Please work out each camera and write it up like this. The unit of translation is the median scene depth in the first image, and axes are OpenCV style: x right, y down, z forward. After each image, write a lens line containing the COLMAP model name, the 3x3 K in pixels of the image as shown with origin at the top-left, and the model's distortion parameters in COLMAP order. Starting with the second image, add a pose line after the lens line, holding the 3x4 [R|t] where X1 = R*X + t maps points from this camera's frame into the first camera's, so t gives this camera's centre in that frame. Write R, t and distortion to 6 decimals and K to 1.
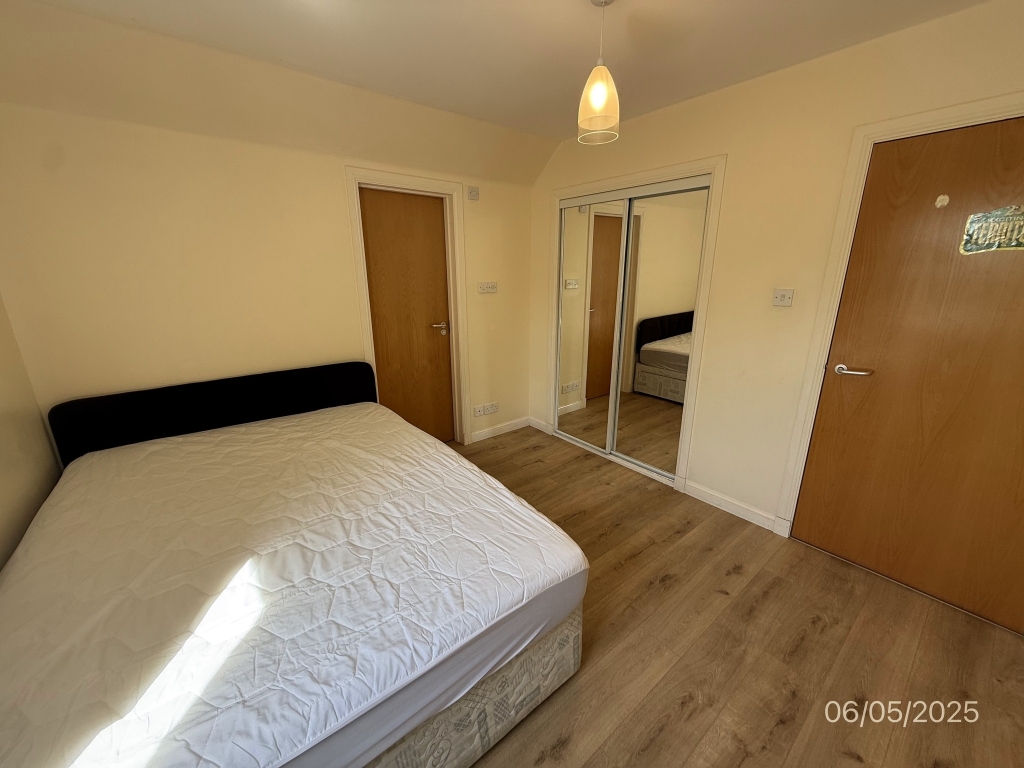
lens RADIAL K [[406.2, 0, 511.9], [0, 406.2, 389.0], [0, 0, 1]] dist [0.000081, 0.000247]
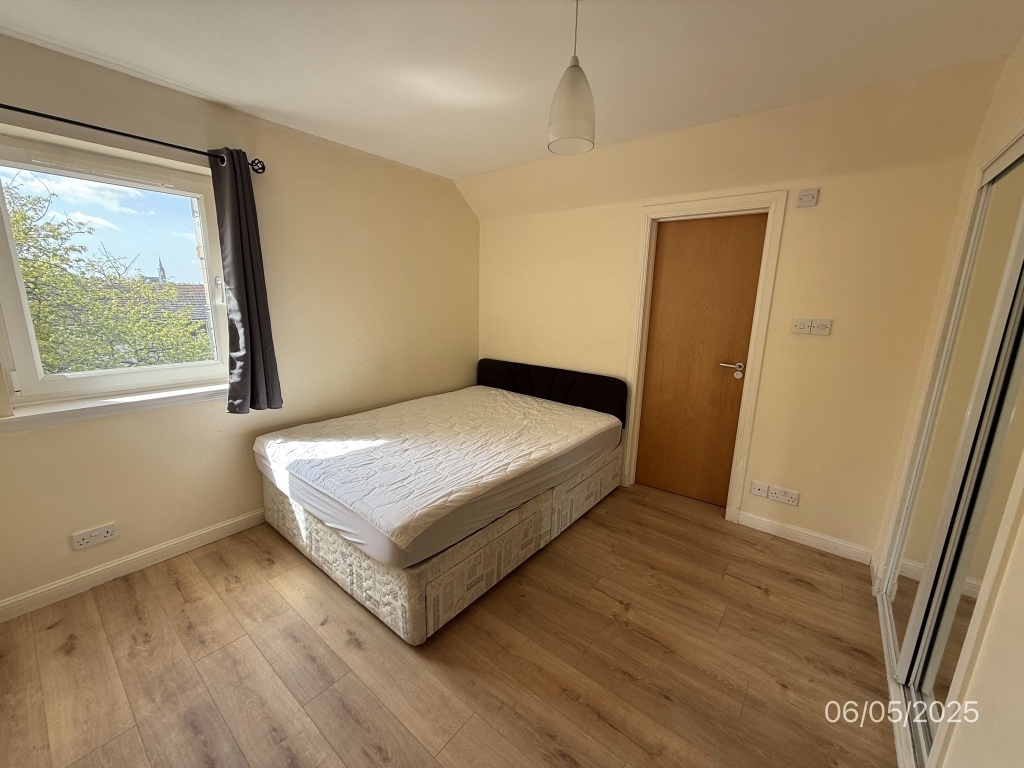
lens RADIAL K [[406.2, 0, 506.7], [0, 406.2, 387.1], [0, 0, 1]] dist [0.000081, 0.000247]
pose [[0.207932, 0.220989, -0.952853, 0.641264], [-0.294818, 0.943002, 0.154369, -0.130199], [0.932656, 0.248820, 0.261232, 0.443025]]
